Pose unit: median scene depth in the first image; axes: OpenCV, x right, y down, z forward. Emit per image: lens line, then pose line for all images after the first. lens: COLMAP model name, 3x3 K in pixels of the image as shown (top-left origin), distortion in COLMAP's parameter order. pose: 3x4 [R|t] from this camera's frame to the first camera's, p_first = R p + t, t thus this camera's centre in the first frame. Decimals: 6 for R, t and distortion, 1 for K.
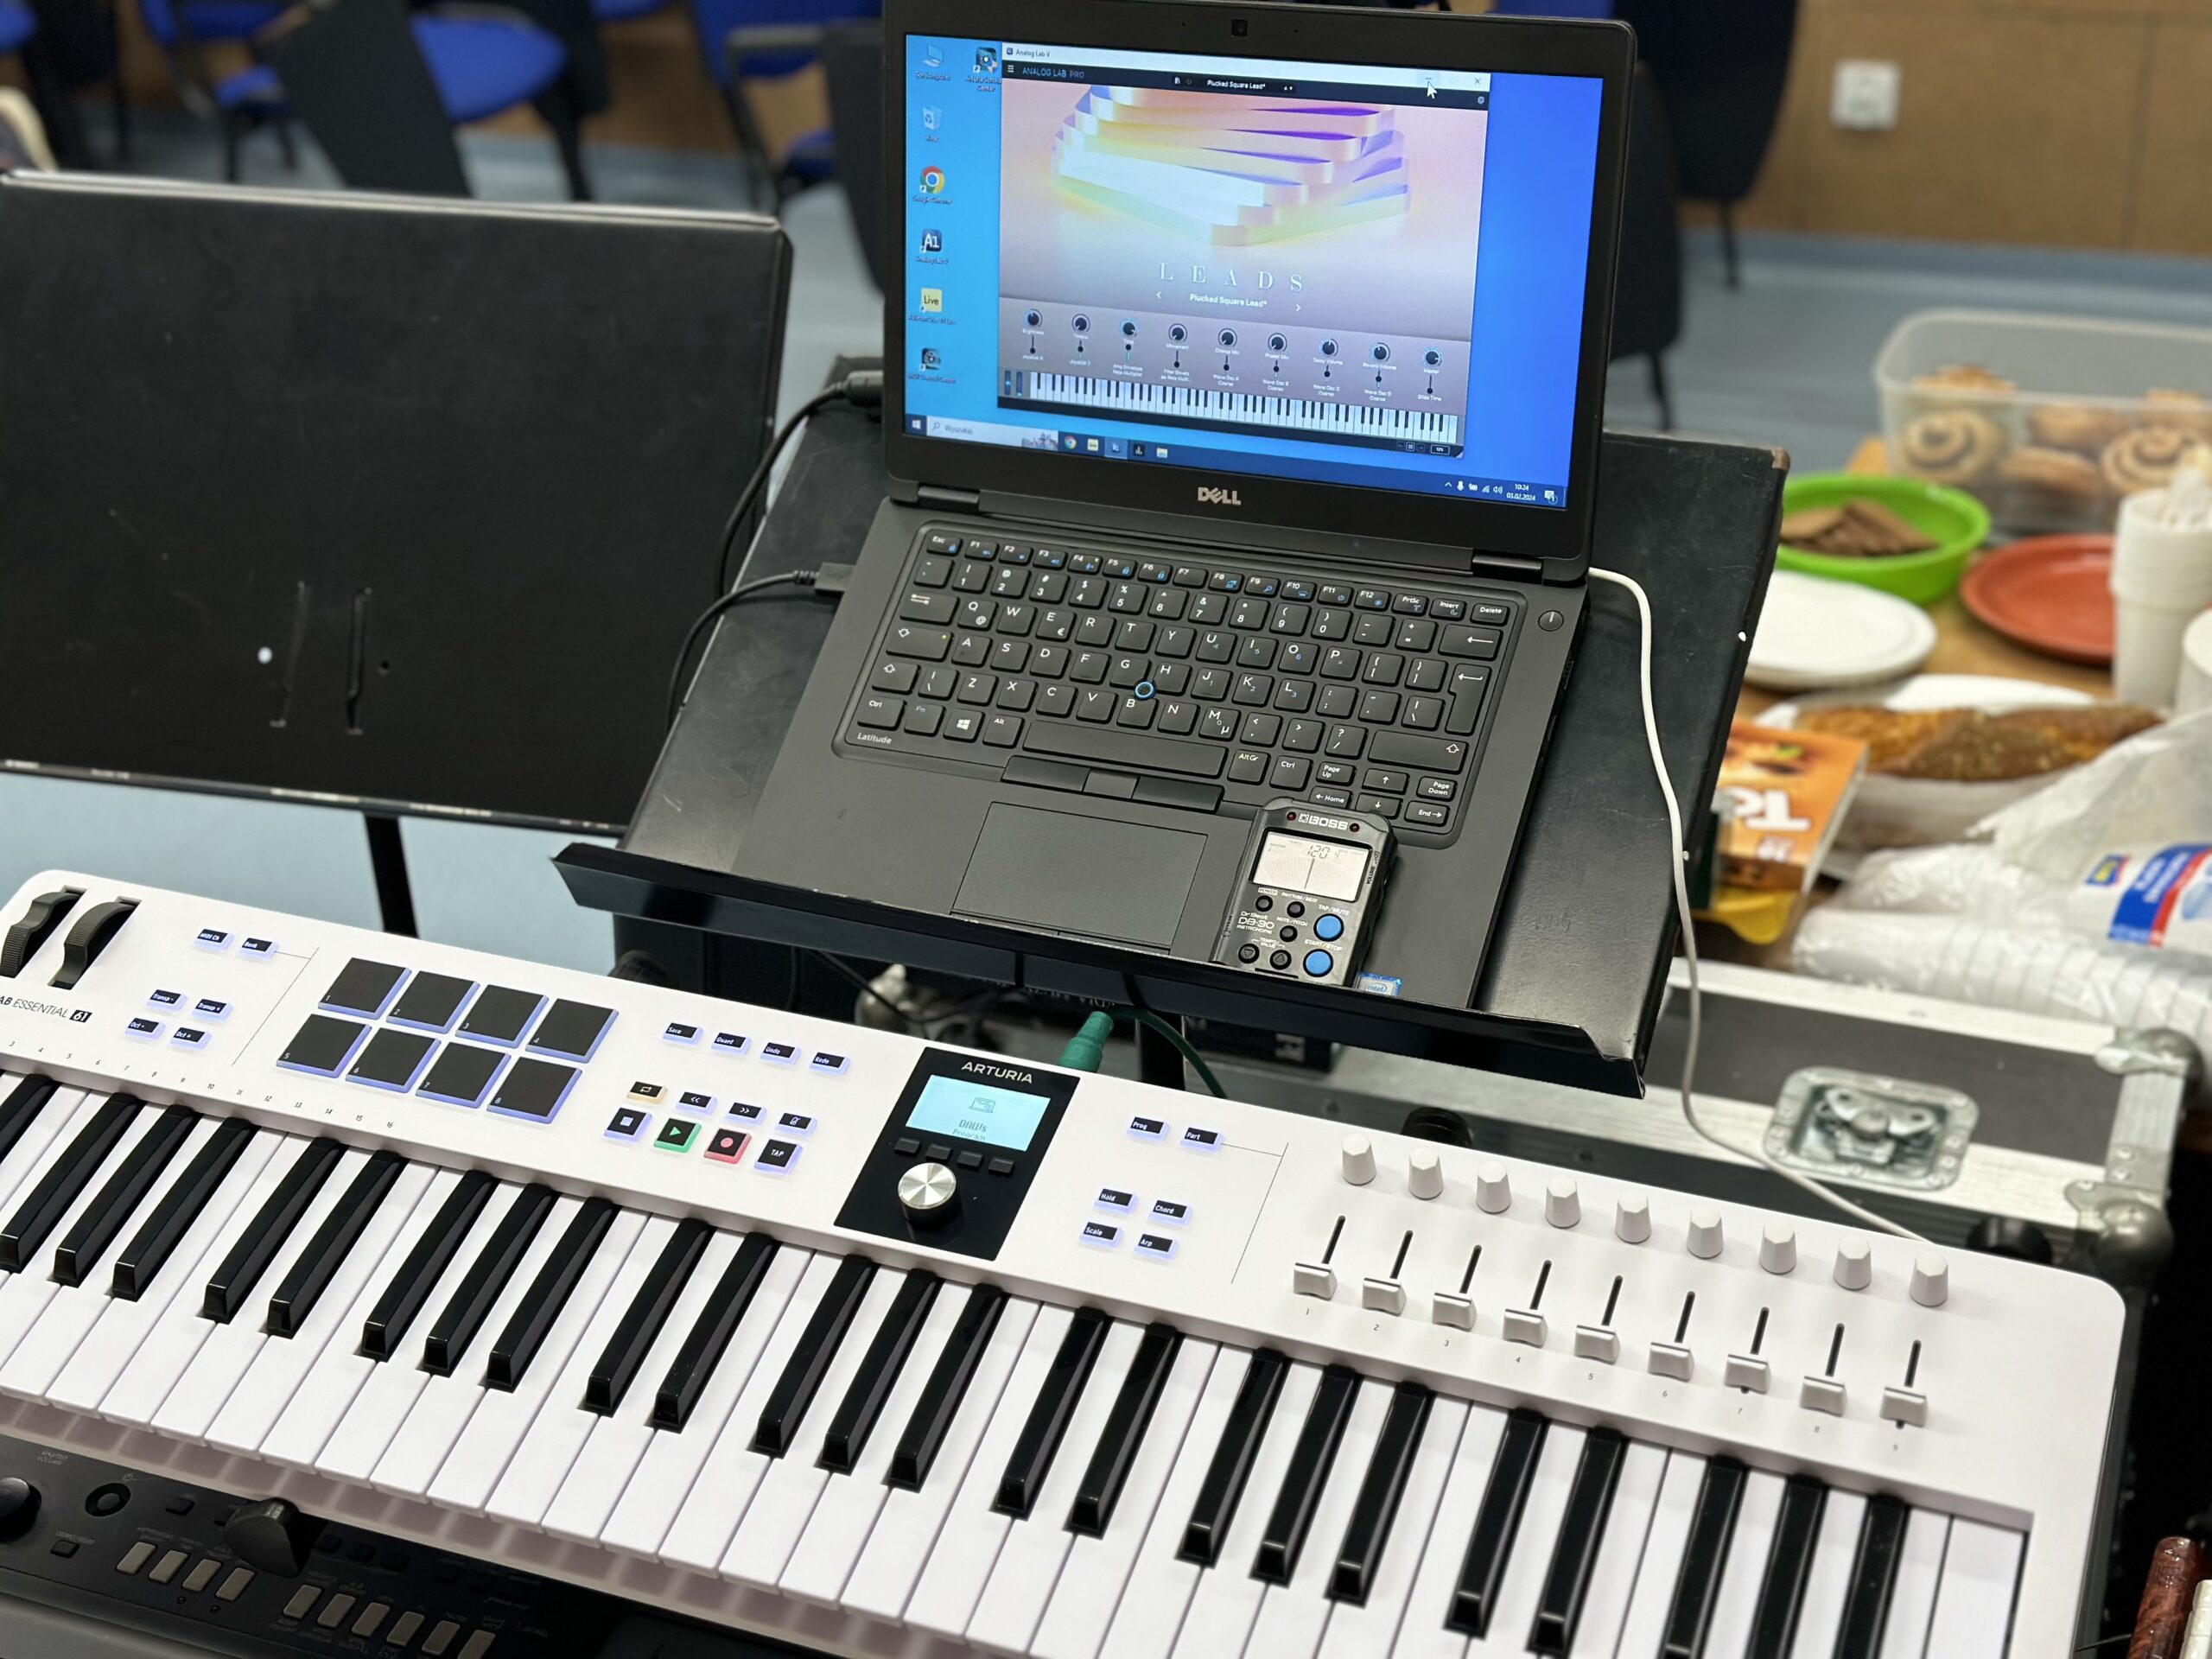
lens RADIAL K [[3039.1, 0, 1106.0], [0, 3039.1, 829.5], [0, 0, 1]] dist [0.140040, -0.024223]
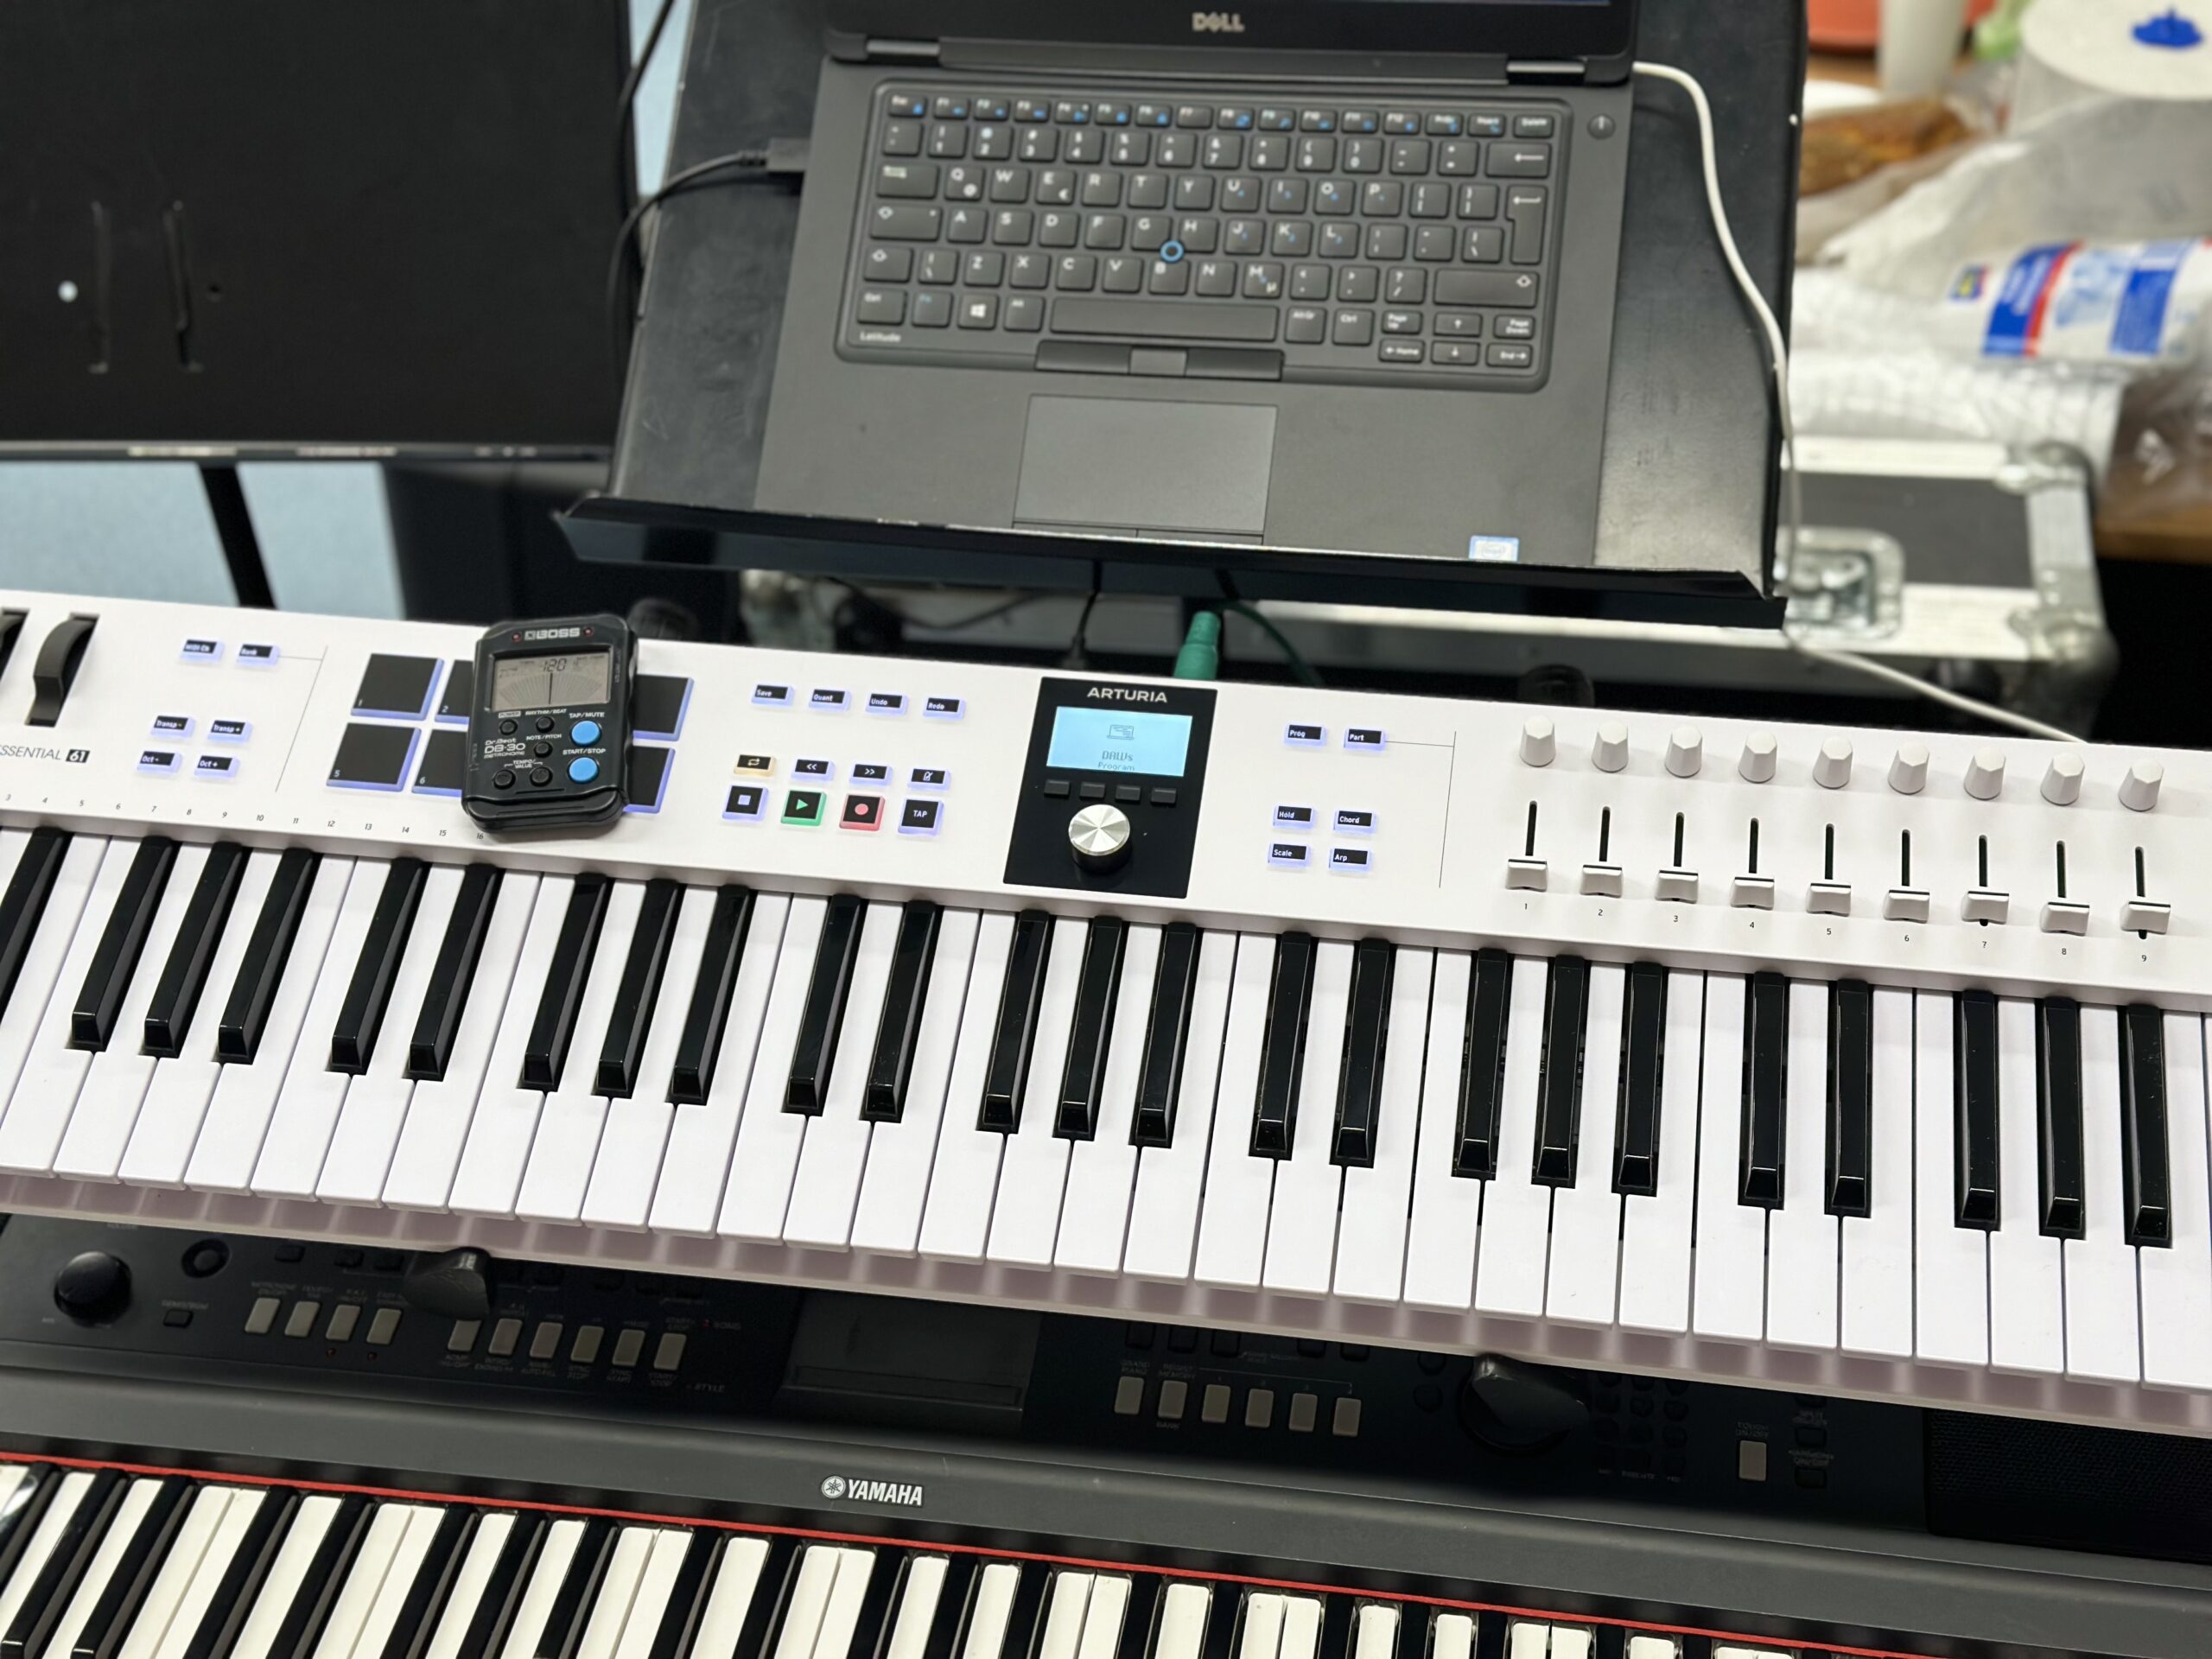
lens RADIAL K [[3039.1, 0, 1106.0], [0, 3039.1, 829.5], [0, 0, 1]] dist [0.140040, -0.024223]
pose [[0.978102, -0.143647, 0.150606, -0.179858], [0.112506, 0.973712, 0.198059, -0.063569], [-0.175097, -0.176778, 0.968551, 0.074917]]
